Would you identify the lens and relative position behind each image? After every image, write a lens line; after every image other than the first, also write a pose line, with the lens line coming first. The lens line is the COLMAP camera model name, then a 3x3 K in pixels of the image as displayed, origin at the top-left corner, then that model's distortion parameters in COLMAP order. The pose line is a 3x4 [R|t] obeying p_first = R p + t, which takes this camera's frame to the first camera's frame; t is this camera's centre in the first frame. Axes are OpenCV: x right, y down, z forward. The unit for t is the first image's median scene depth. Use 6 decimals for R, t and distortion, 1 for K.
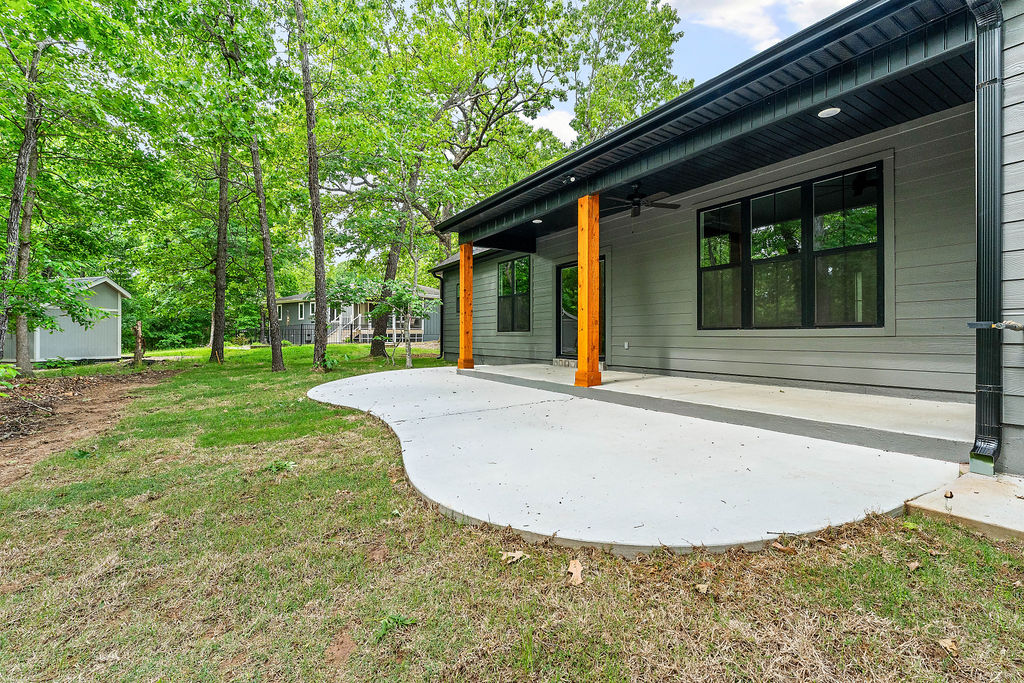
lens RADIAL K [[449.7, 0, 512.0], [0, 449.7, 341.5], [0, 0, 1]] dist [-0.000623, -0.000058]
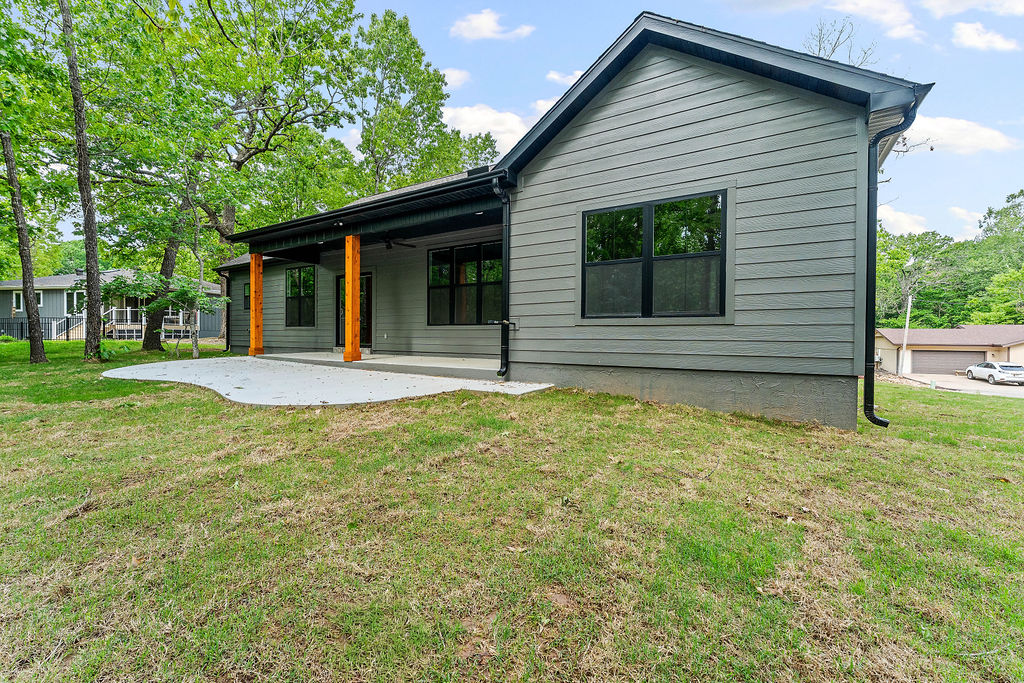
lens RADIAL K [[444.5, 0, 512.0], [0, 444.5, 341.5], [0, 0, 1]] dist [0.000925, 0.000189]
pose [[0.906267, -0.000526, 0.422706, 0.011477], [0.000612, 1.000000, -0.000067, 0.015517], [-0.422706, 0.000320, 0.906267, -0.278515]]
